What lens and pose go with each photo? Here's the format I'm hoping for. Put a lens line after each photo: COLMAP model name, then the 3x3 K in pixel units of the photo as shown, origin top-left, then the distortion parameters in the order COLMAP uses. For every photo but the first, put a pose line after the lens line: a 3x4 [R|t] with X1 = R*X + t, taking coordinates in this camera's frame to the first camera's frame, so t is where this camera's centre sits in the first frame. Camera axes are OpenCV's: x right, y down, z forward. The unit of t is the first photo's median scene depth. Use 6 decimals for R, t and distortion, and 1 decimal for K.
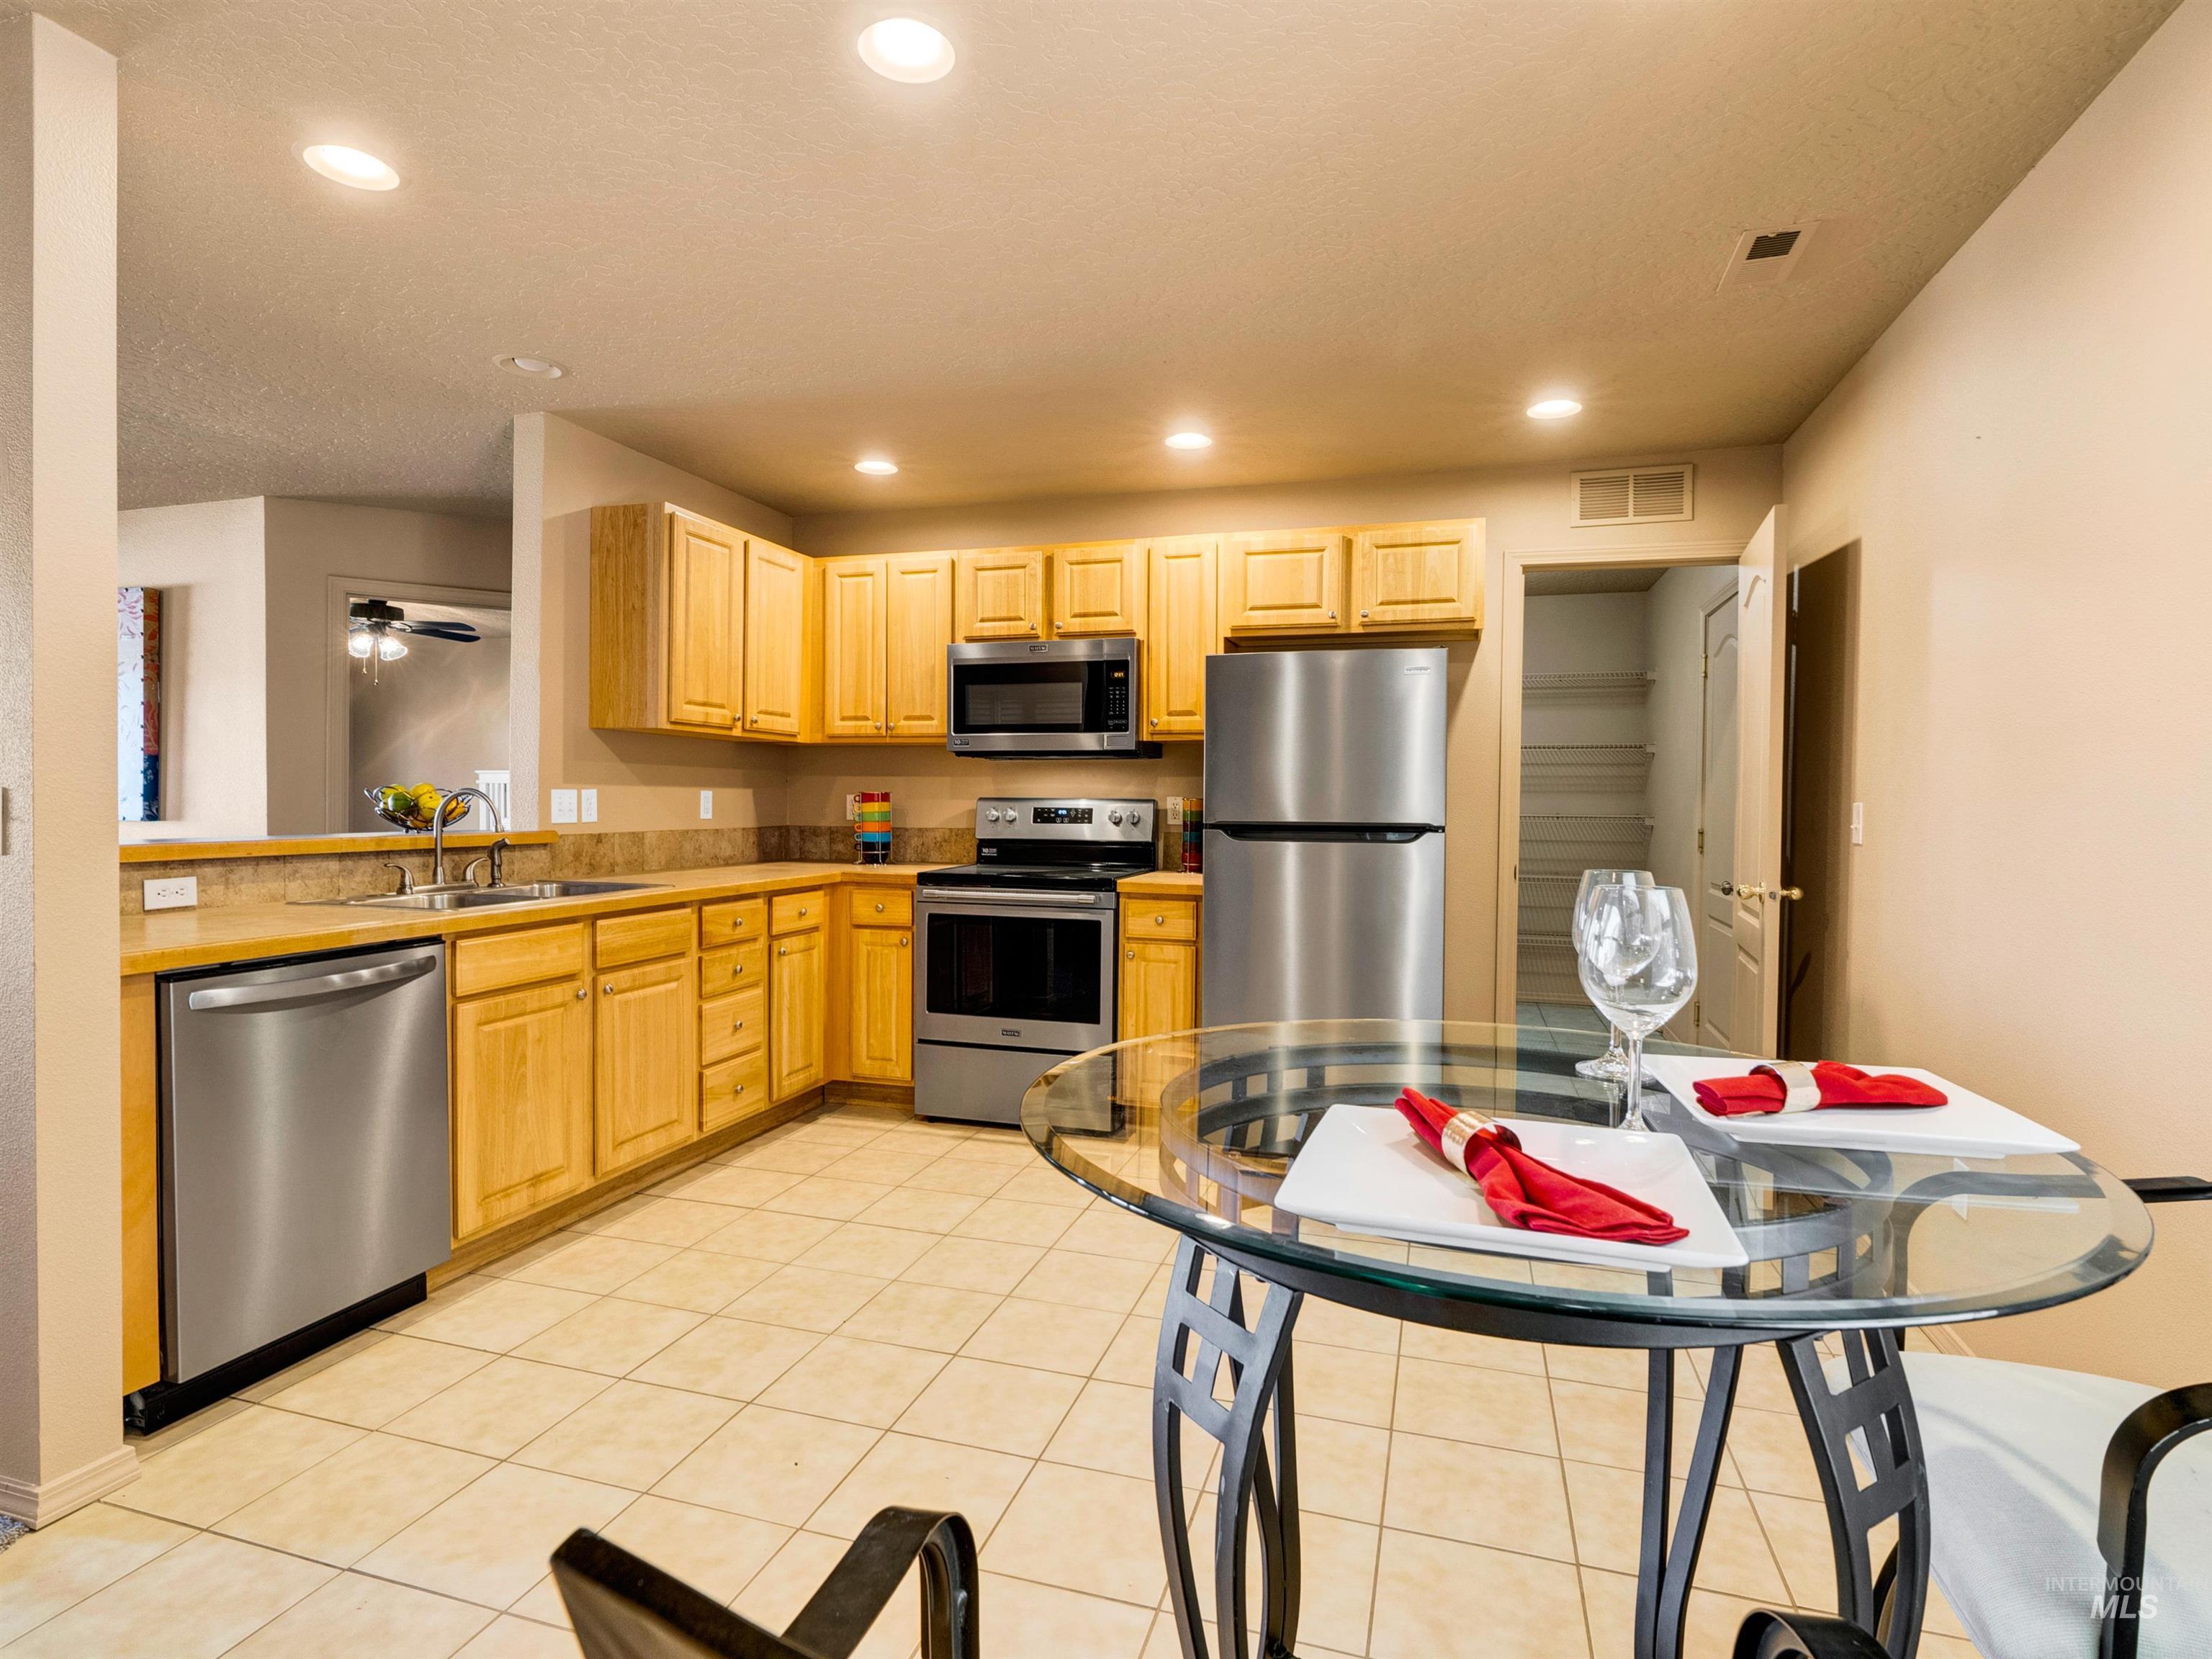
lens RADIAL K [[1139.7, 0, 1111.5], [0, 1139.7, 821.8], [0, 0, 1]] dist [-0.001136, 0.000140]
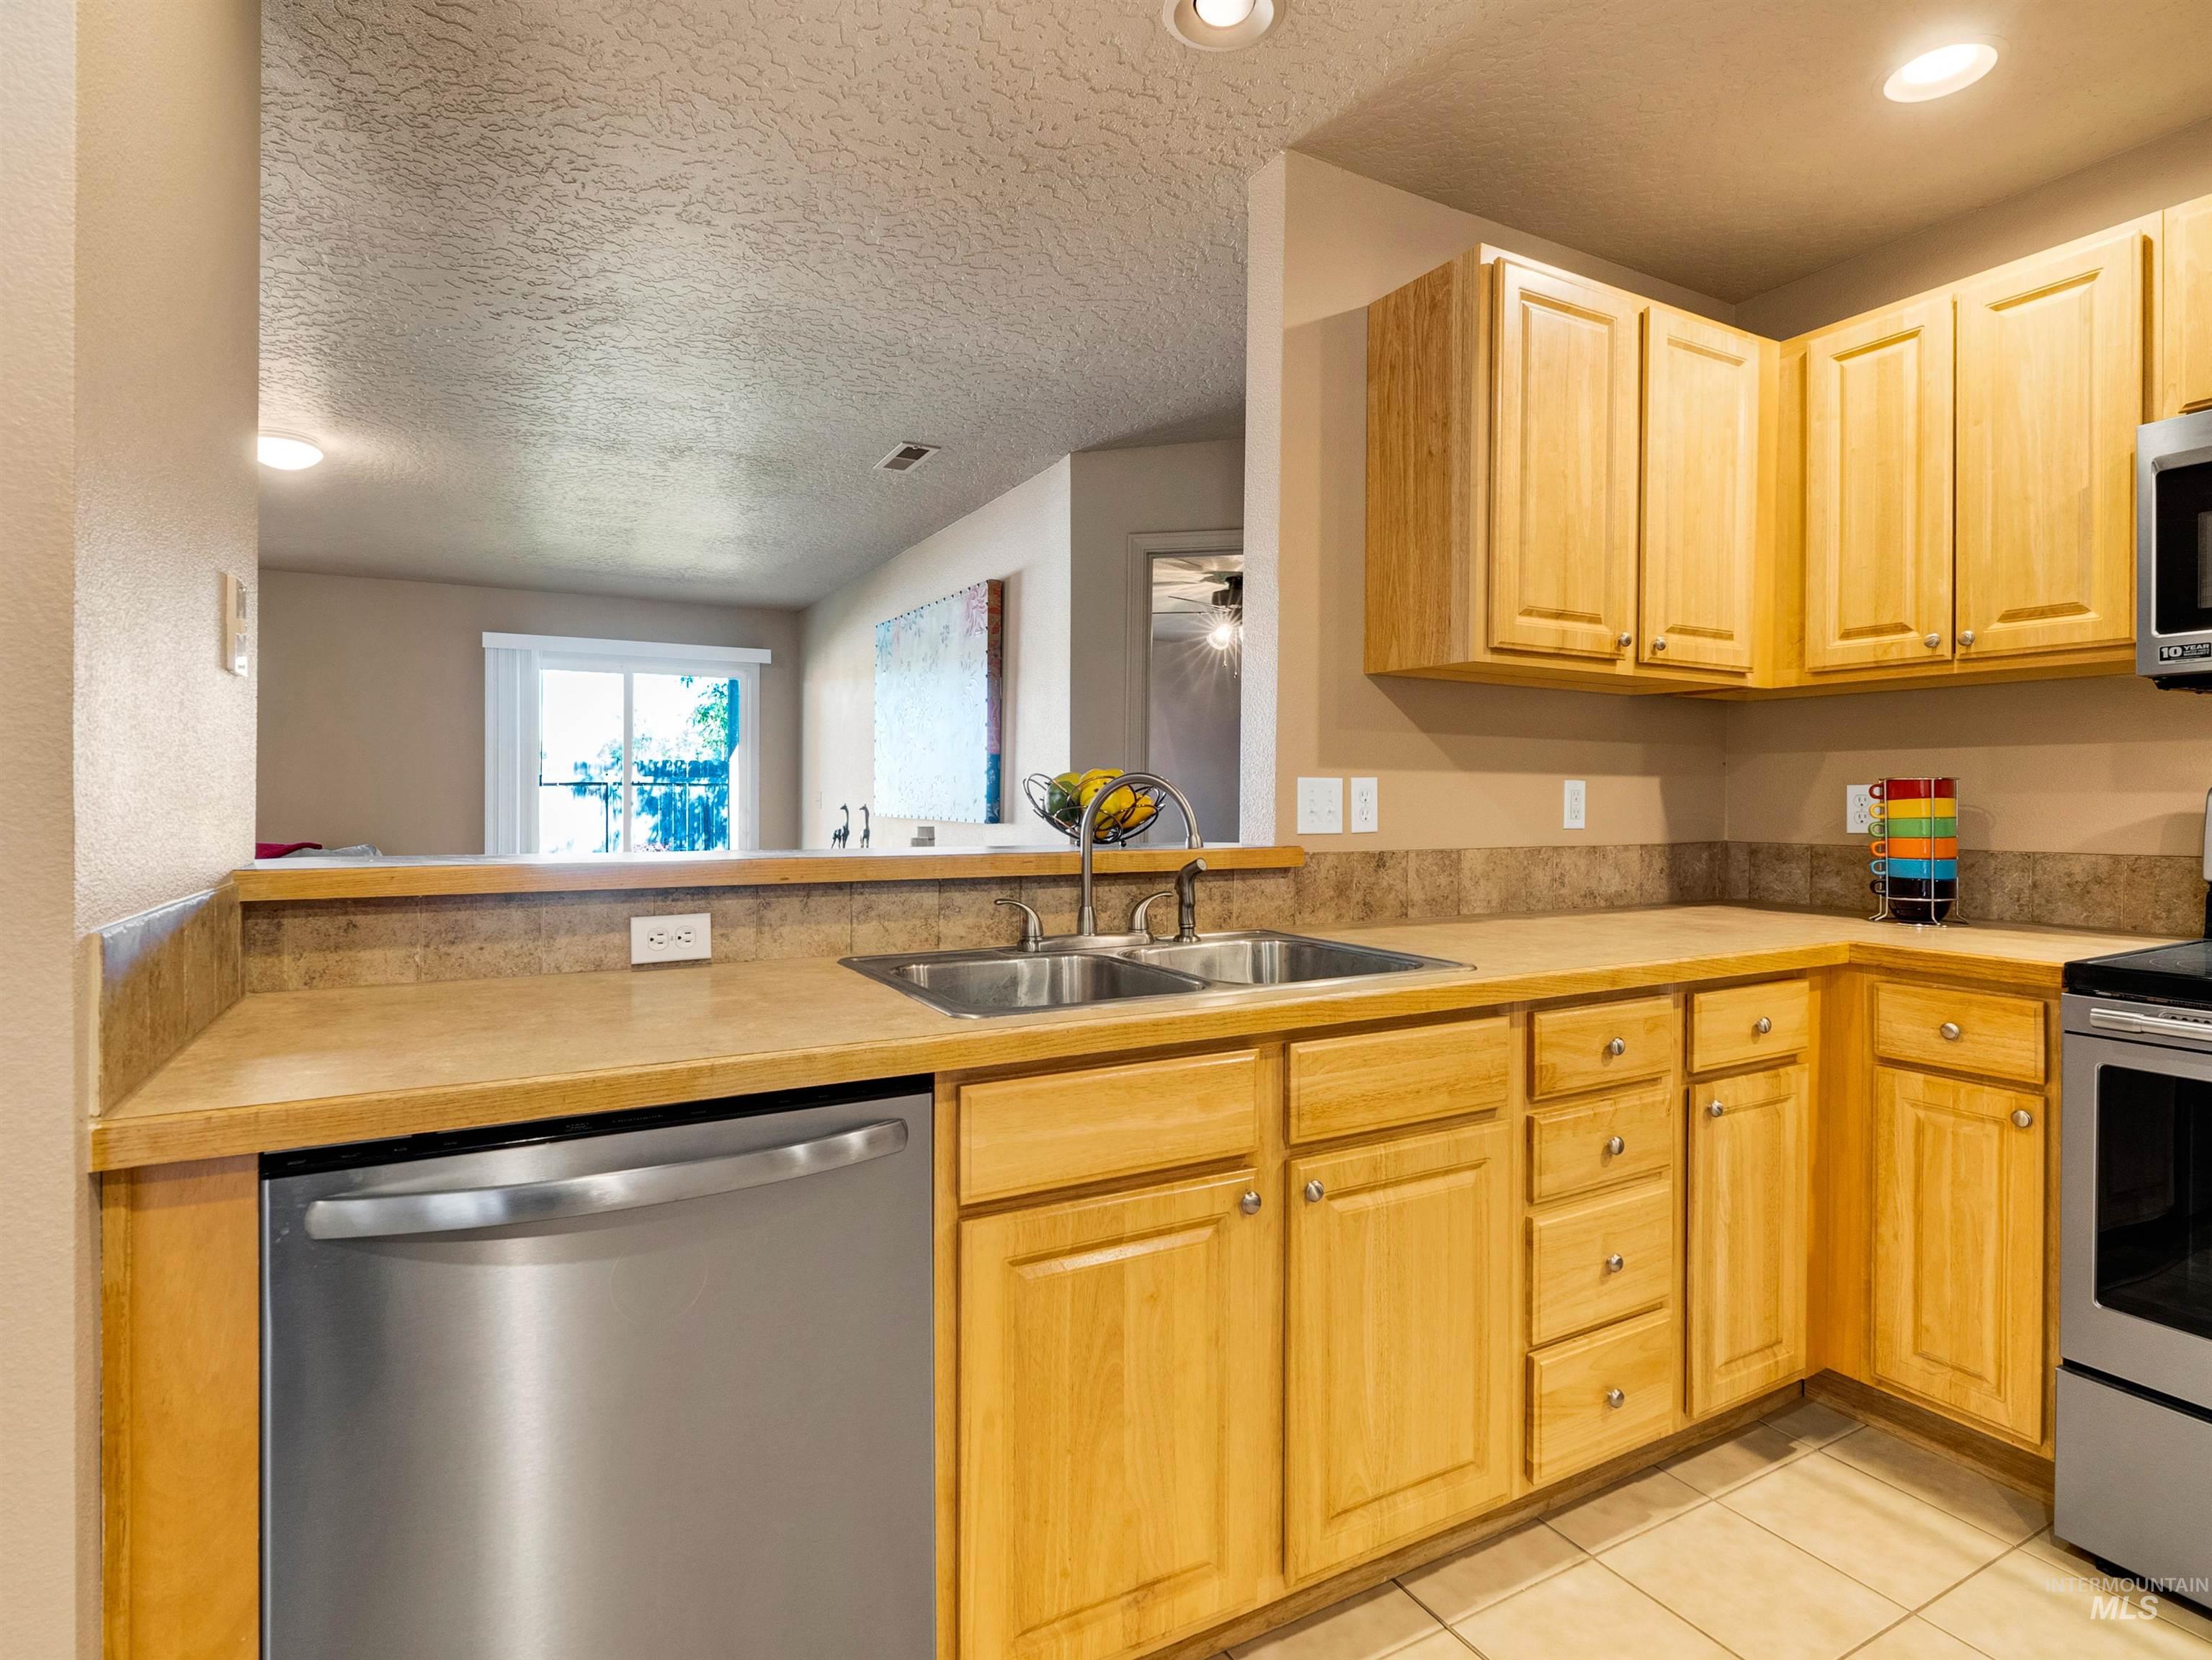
lens RADIAL K [[1136.6, 0, 1102.5], [0, 1136.6, 805.7], [0, 0, 1]] dist [-0.009833, 0.001897]
pose [[0.713895, -0.002529, -0.700248, -0.139556], [-0.011206, 0.999824, -0.015035, -0.003254], [0.700163, 0.018580, 0.713741, 0.479008]]
